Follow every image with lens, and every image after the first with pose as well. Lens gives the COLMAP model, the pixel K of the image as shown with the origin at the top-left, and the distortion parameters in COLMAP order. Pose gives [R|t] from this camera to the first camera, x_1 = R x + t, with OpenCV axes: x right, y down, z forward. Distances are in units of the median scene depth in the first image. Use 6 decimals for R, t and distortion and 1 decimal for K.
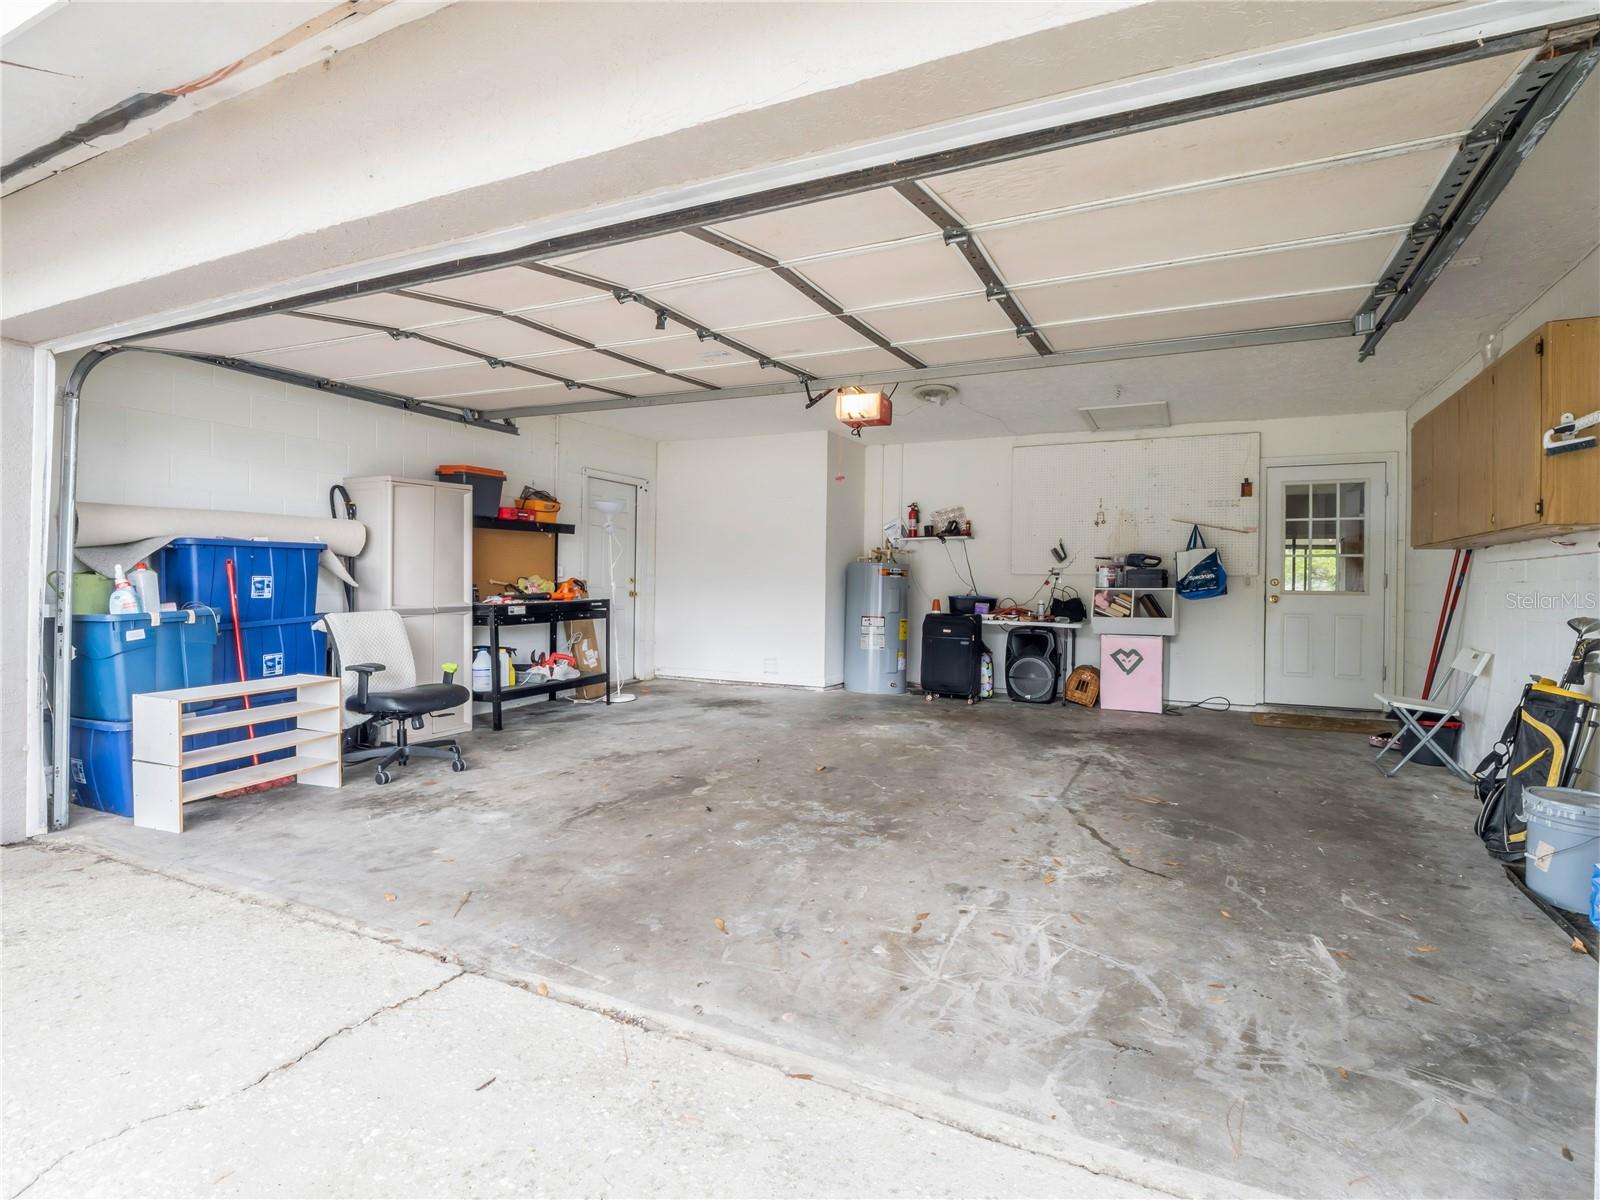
lens RADIAL K [[808.5, 0, 820.9], [0, 808.5, 597.5], [0, 0, 1]] dist [-0.000159, -0.012715]
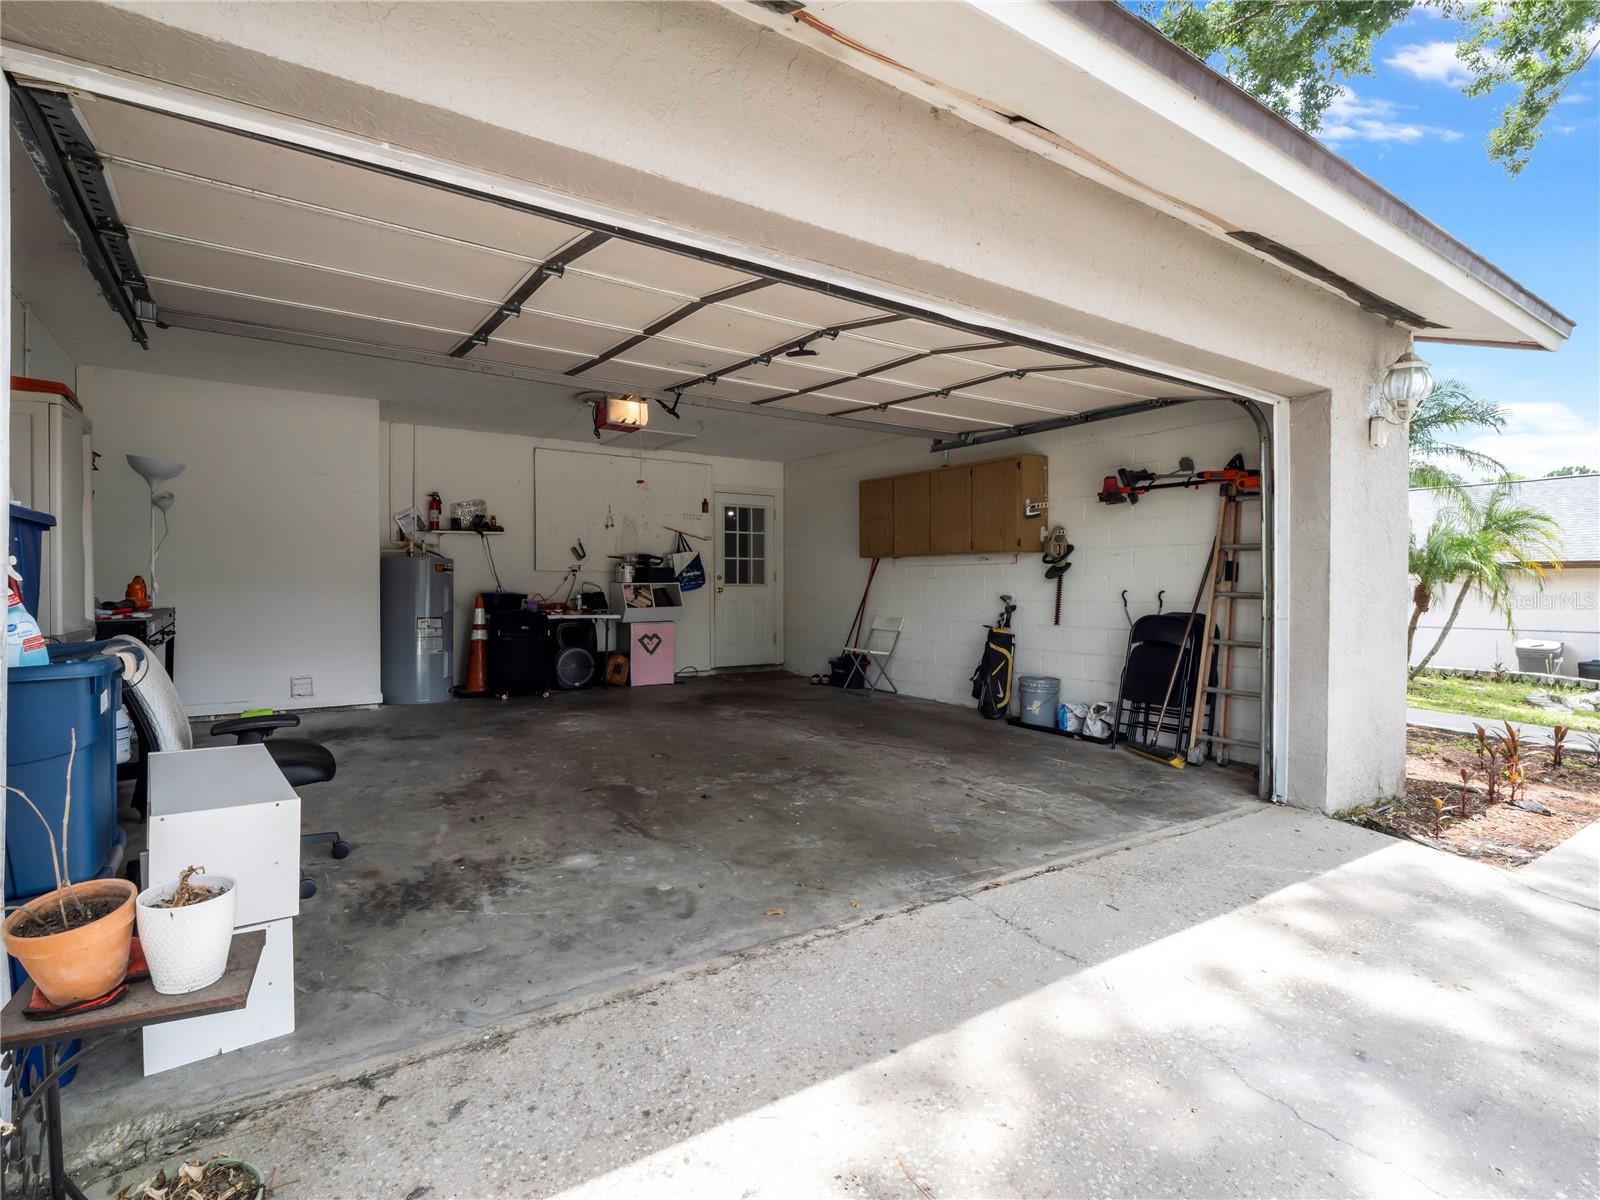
lens RADIAL K [[808.5, 0, 820.9], [0, 808.5, 597.5], [0, 0, 1]] dist [-0.000159, -0.012715]
pose [[0.486730, -0.024953, 0.873196, -1.220868], [0.017370, 0.999671, 0.018885, -0.018642], [-0.873380, 0.005976, 0.487003, 0.439710]]
